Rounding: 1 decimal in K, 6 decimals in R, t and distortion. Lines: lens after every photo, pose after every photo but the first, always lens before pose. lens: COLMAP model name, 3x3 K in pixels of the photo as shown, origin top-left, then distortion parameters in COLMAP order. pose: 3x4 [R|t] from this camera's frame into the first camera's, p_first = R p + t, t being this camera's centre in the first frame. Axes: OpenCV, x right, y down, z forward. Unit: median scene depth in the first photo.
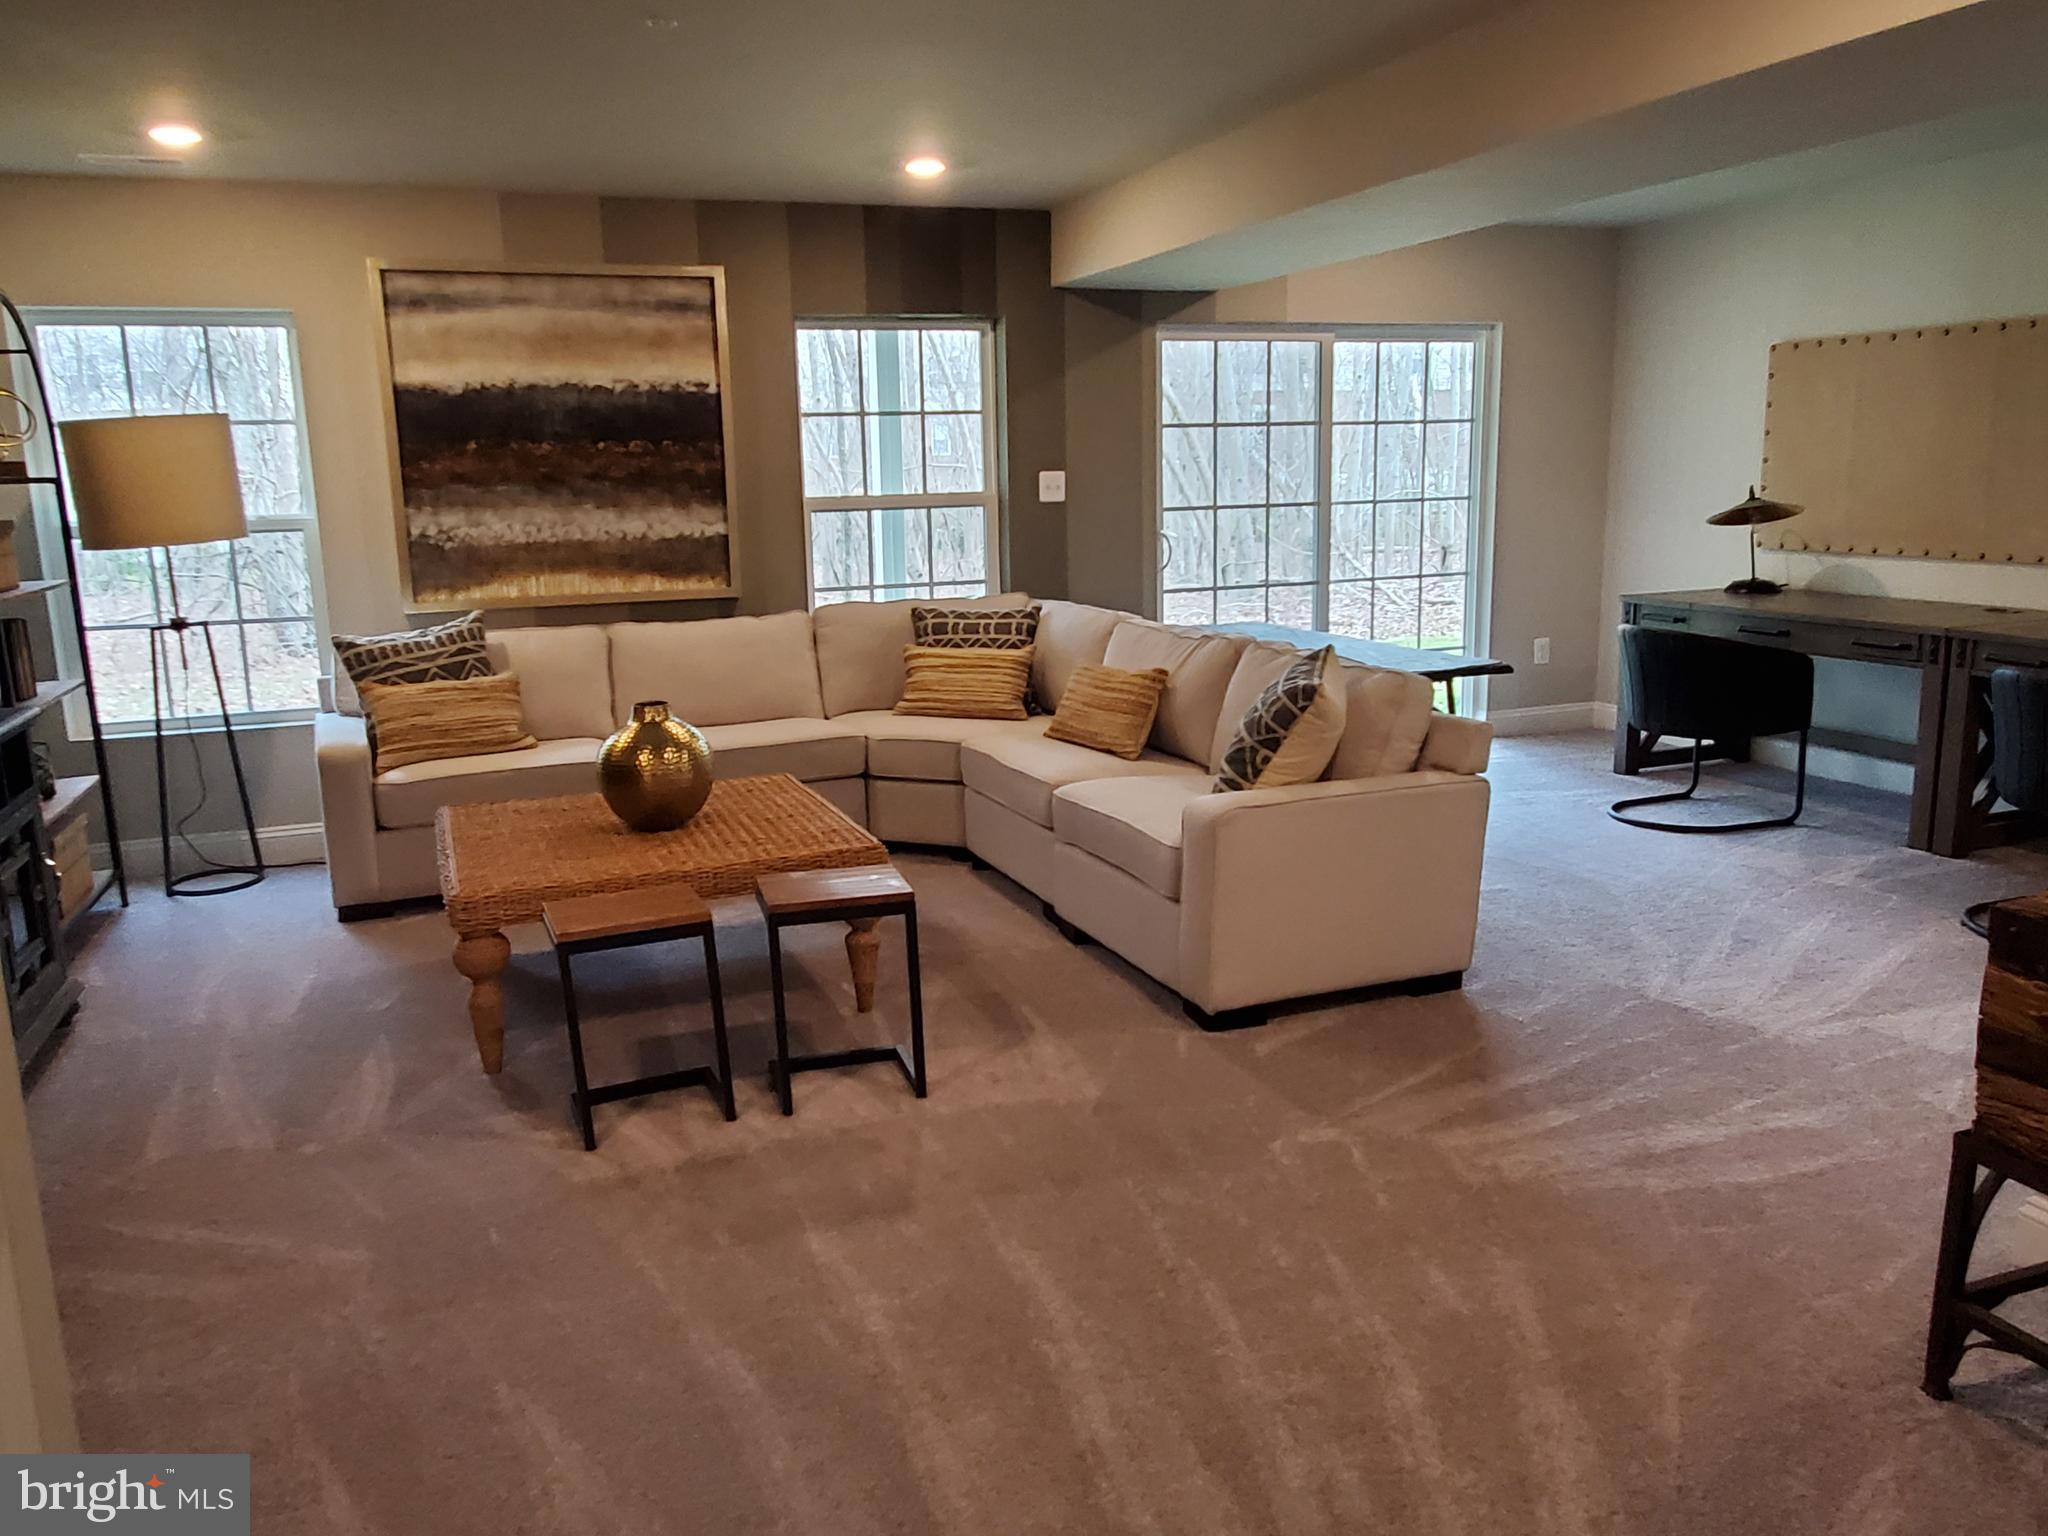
lens RADIAL K [[1499.7, 0, 1024.0], [0, 1499.7, 768.0], [0, 0, 1]] dist [-0.000527, -0.002678]
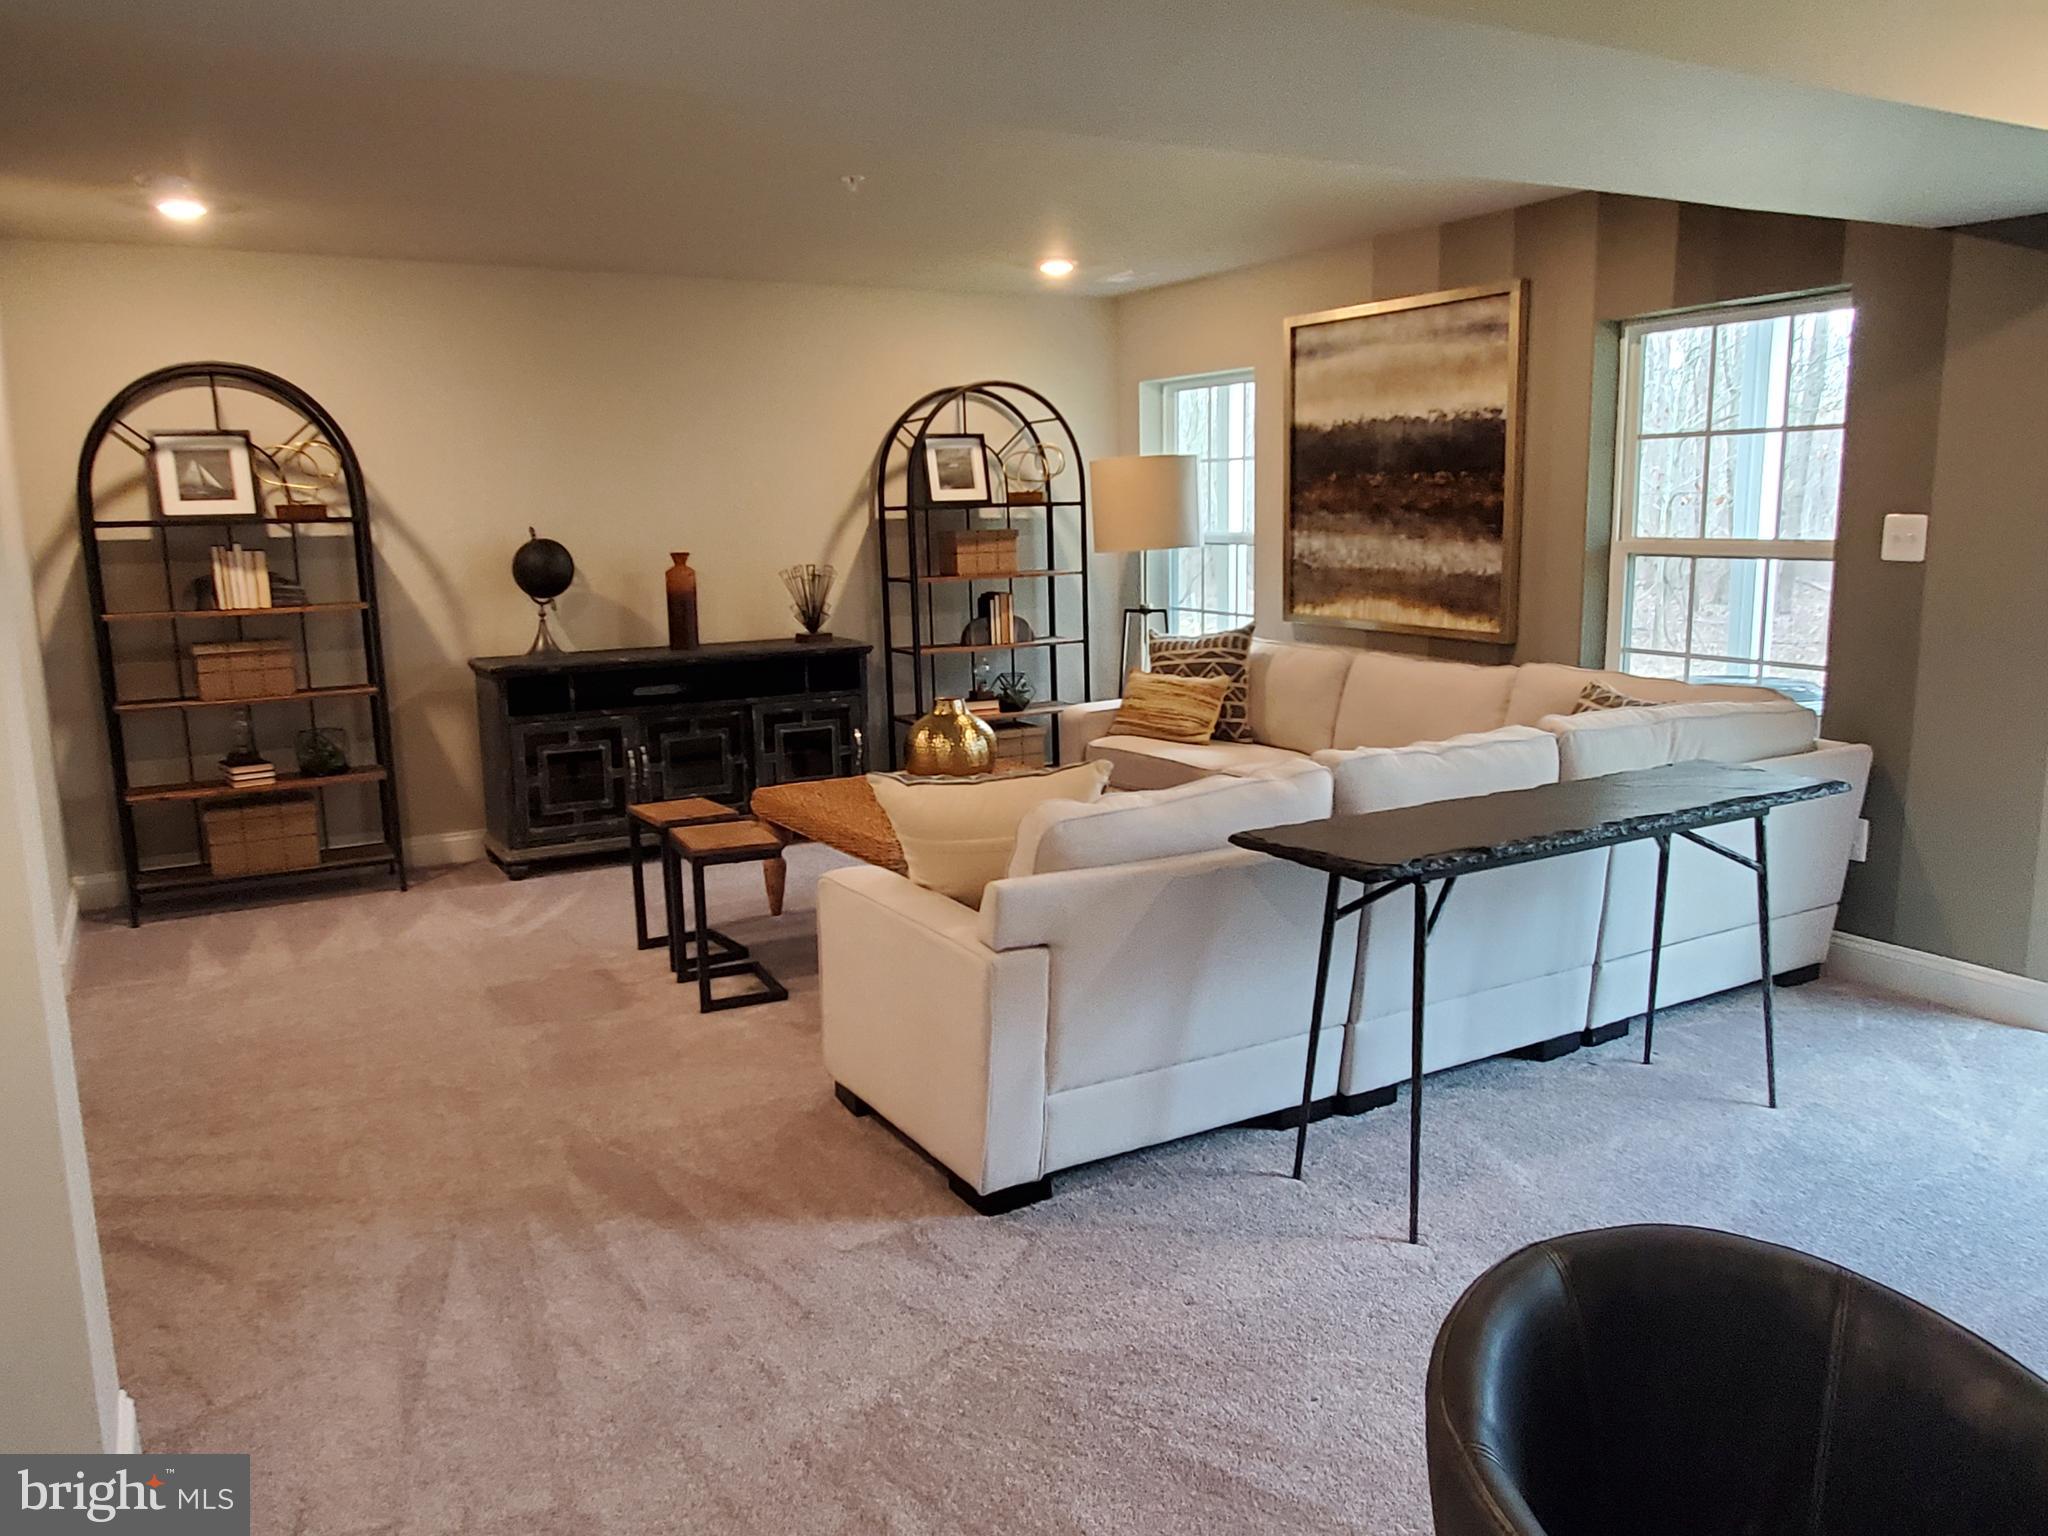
lens RADIAL K [[1499.7, 0, 1024.0], [0, 1499.7, 768.0], [0, 0, 1]] dist [-0.000527, -0.002678]
pose [[0.142322, 0.197017, -0.970015, 0.695115], [-0.181034, 0.968642, 0.170177, -0.150566], [0.973124, 0.151386, 0.173526, 0.605171]]
